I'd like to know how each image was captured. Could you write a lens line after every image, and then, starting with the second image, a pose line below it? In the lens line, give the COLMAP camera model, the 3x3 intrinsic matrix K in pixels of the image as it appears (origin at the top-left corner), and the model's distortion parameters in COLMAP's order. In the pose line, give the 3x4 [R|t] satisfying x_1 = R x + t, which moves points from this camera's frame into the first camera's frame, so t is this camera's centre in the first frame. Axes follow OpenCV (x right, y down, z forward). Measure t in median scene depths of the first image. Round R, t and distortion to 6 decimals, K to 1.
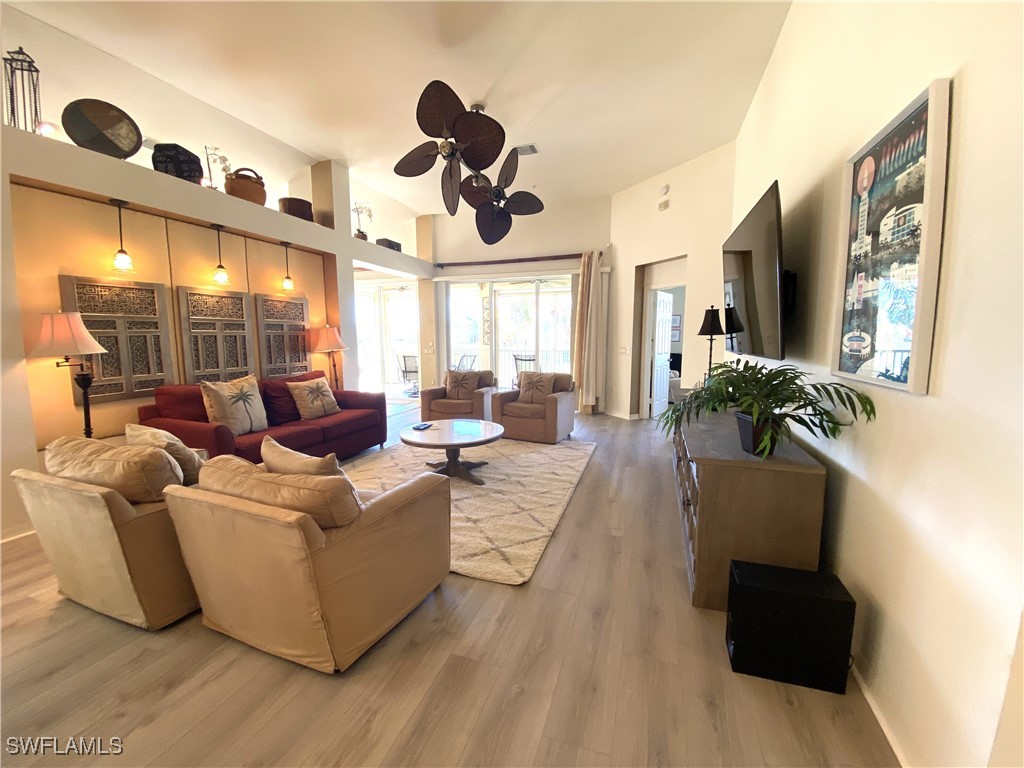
lens RADIAL K [[420.4, 0, 511.3], [0, 420.4, 384.5], [0, 0, 1]] dist [0.045623, -0.028926]
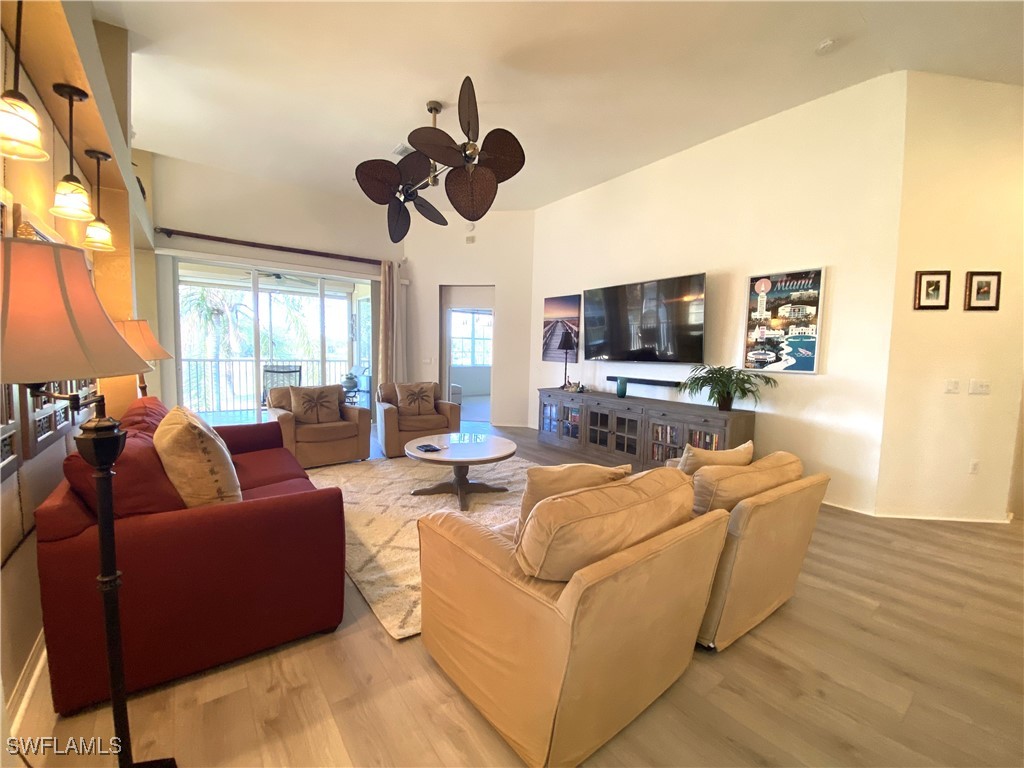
lens RADIAL K [[420.4, 0, 511.3], [0, 420.4, 384.5], [0, 0, 1]] dist [0.045623, -0.028926]
pose [[0.545978, -0.051385, 0.836222, -0.824549], [0.071963, 0.997305, 0.014298, -0.030803], [-0.834703, 0.052370, 0.548204, 0.375426]]
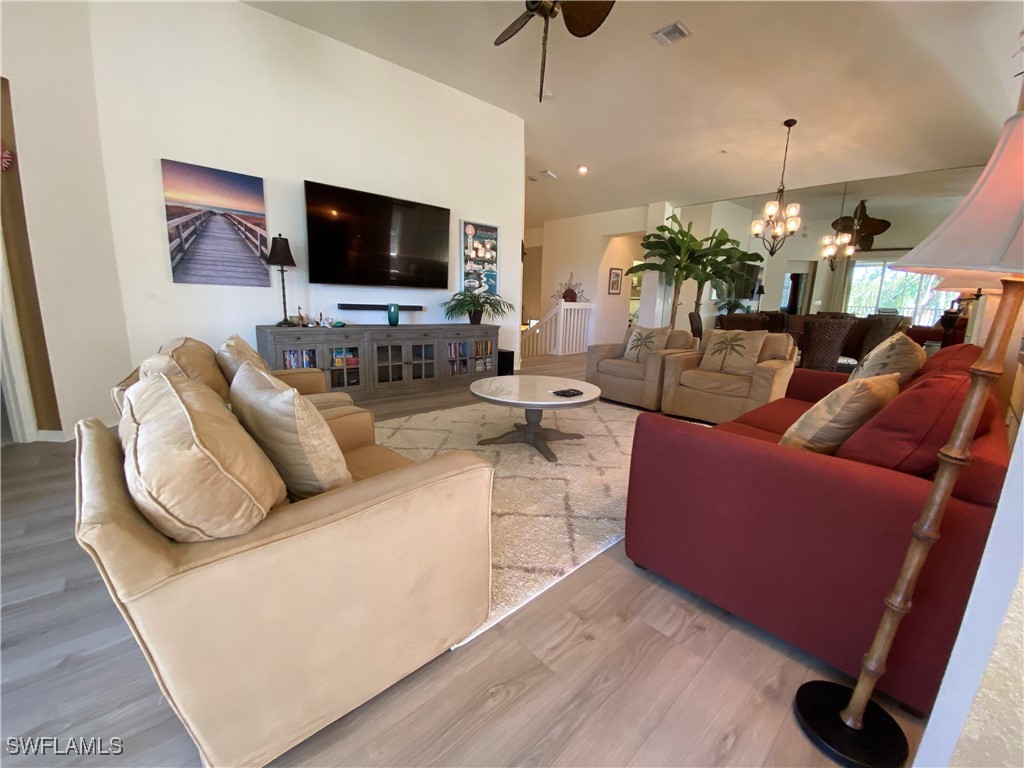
lens RADIAL K [[420.4, 0, 511.3], [0, 420.4, 384.5], [0, 0, 1]] dist [0.045623, -0.028926]
pose [[-0.877550, -0.114373, 0.465645, -0.452506], [0.031186, 0.955463, 0.293457, -0.126127], [-0.478471, 0.272045, -0.834900, 1.619479]]
